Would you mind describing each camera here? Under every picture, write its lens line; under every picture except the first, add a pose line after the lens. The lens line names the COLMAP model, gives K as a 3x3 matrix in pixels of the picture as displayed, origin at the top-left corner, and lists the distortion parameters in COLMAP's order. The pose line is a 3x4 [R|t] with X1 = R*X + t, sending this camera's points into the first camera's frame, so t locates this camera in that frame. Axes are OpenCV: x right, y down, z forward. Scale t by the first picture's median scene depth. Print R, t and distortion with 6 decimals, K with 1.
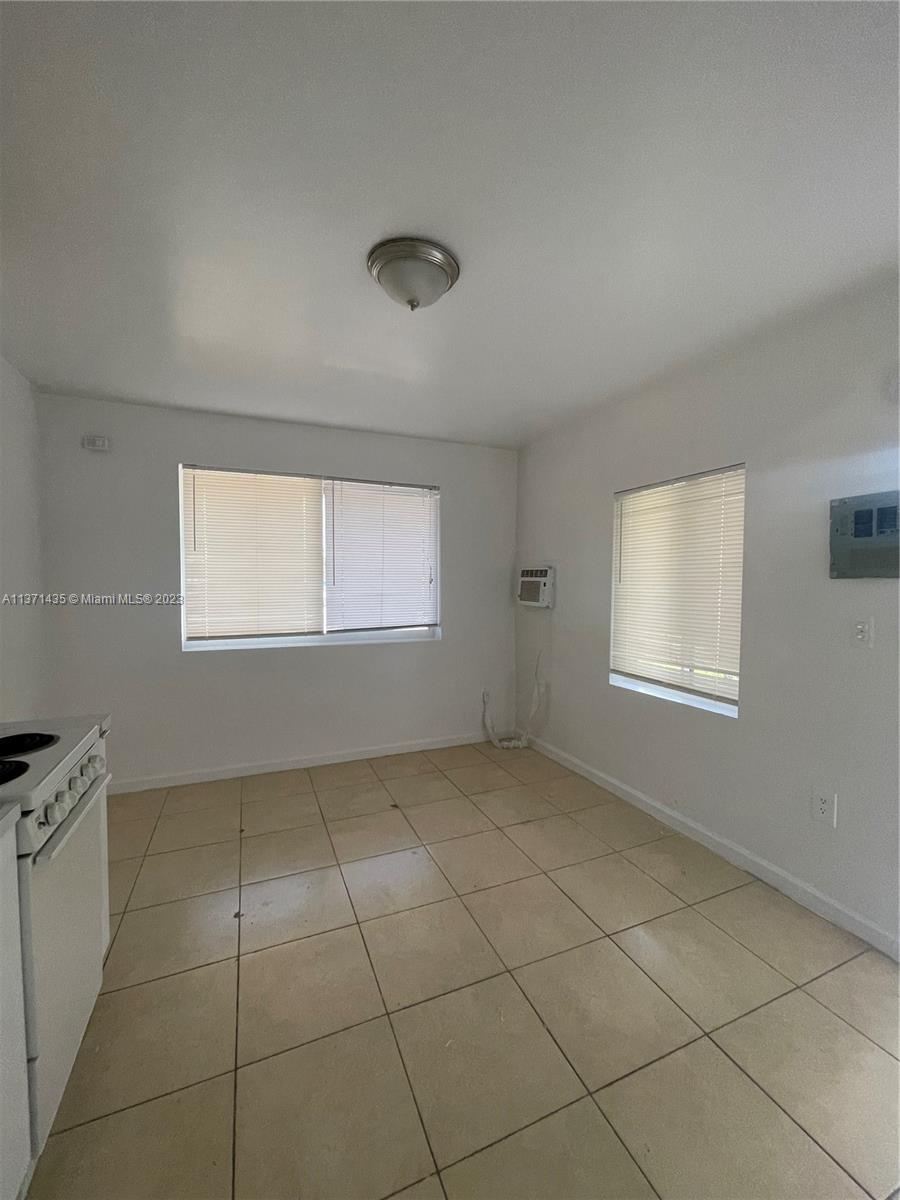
lens RADIAL K [[487.3, 0, 450.0], [0, 487.3, 600.0], [0, 0, 1]] dist [-0.000888, -0.000056]
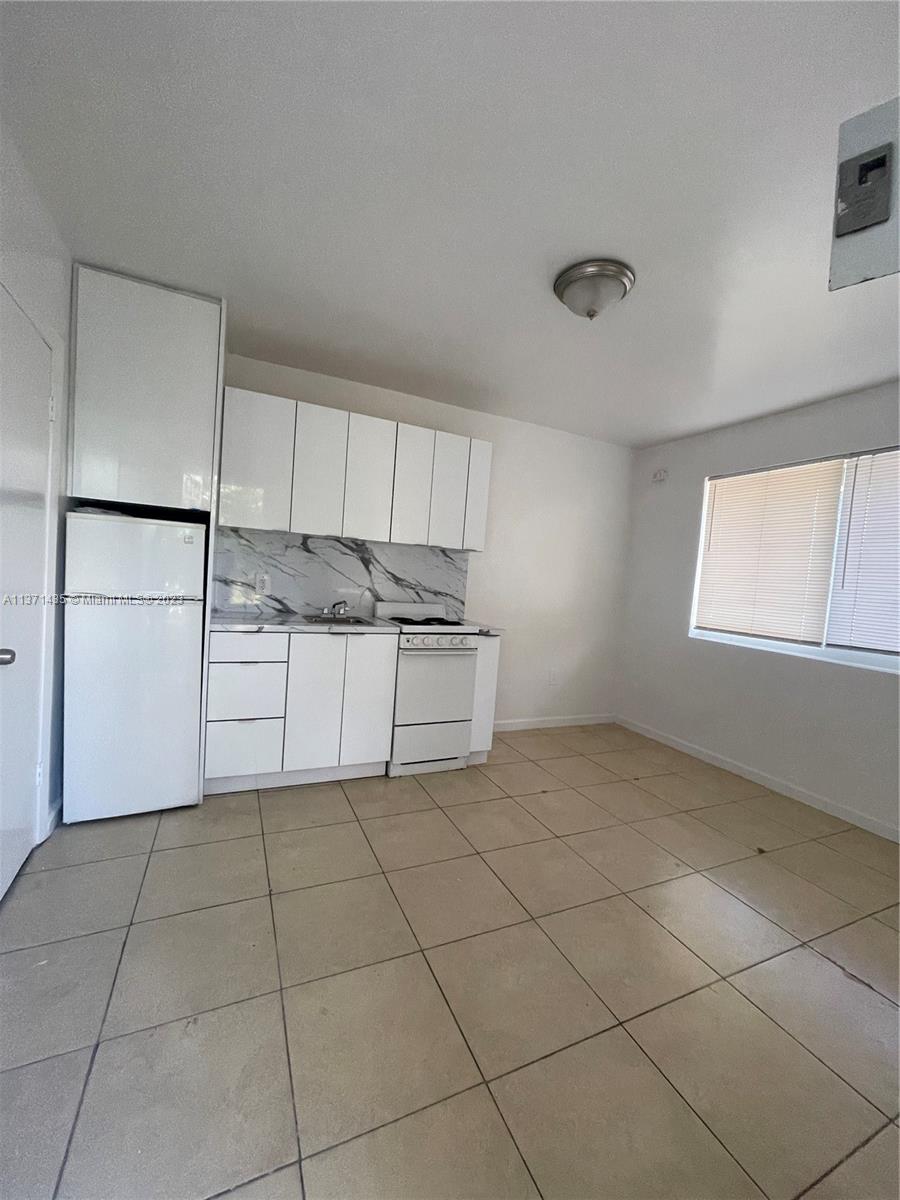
lens RADIAL K [[479.2, 0, 450.0], [0, 479.2, 600.0], [0, 0, 1]] dist [-0.002071, -0.000200]
pose [[0.032044, 0.051870, -0.998140, 0.581344], [-0.116061, 0.992090, 0.047830, 0.029084], [0.992725, 0.114312, 0.037810, 0.371709]]
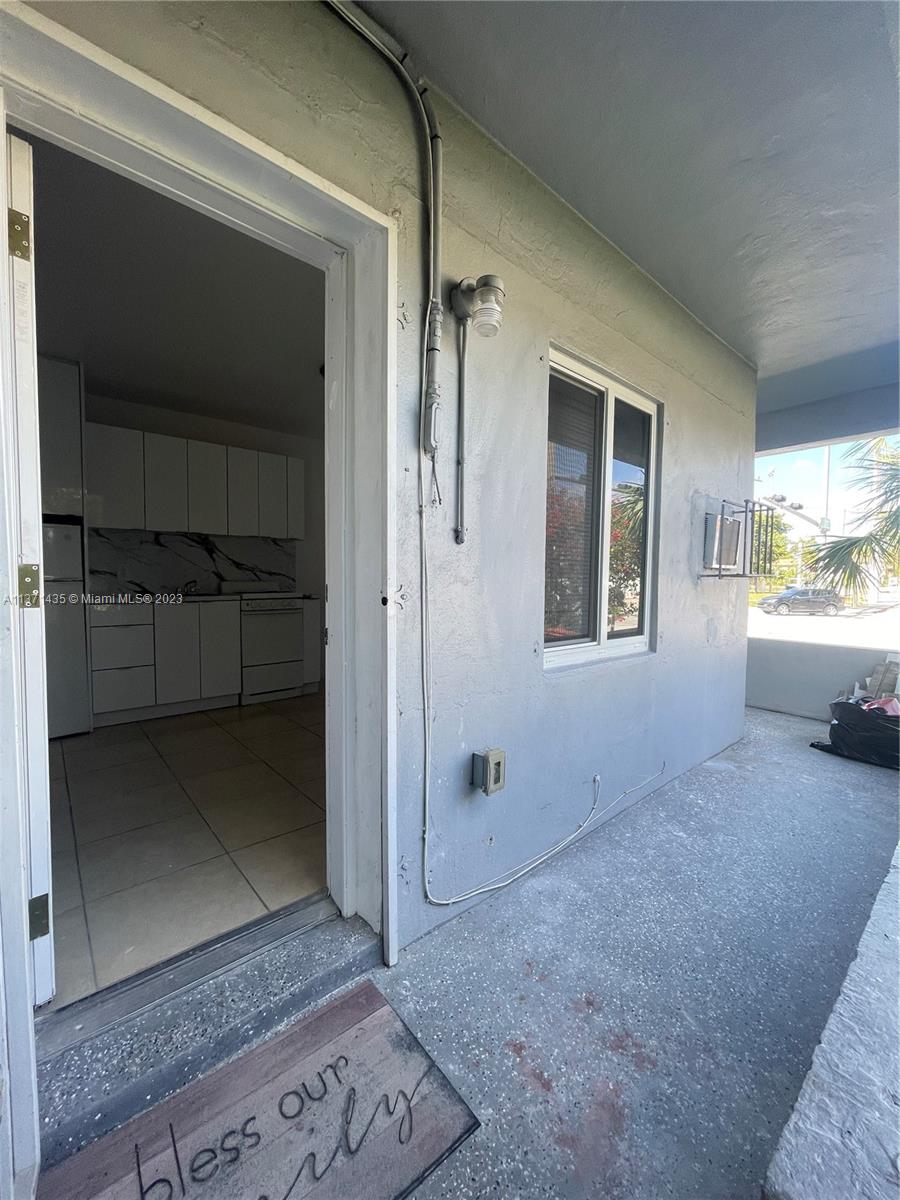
lens RADIAL K [[479.2, 0, 450.0], [0, 479.2, 600.0], [0, 0, 1]] dist [-0.002071, -0.000200]
pose [[0.313376, 0.049463, -0.948340, 1.080369], [-0.050005, 0.998117, 0.035535, 0.077767], [0.948311, 0.036286, 0.315260, 0.448552]]
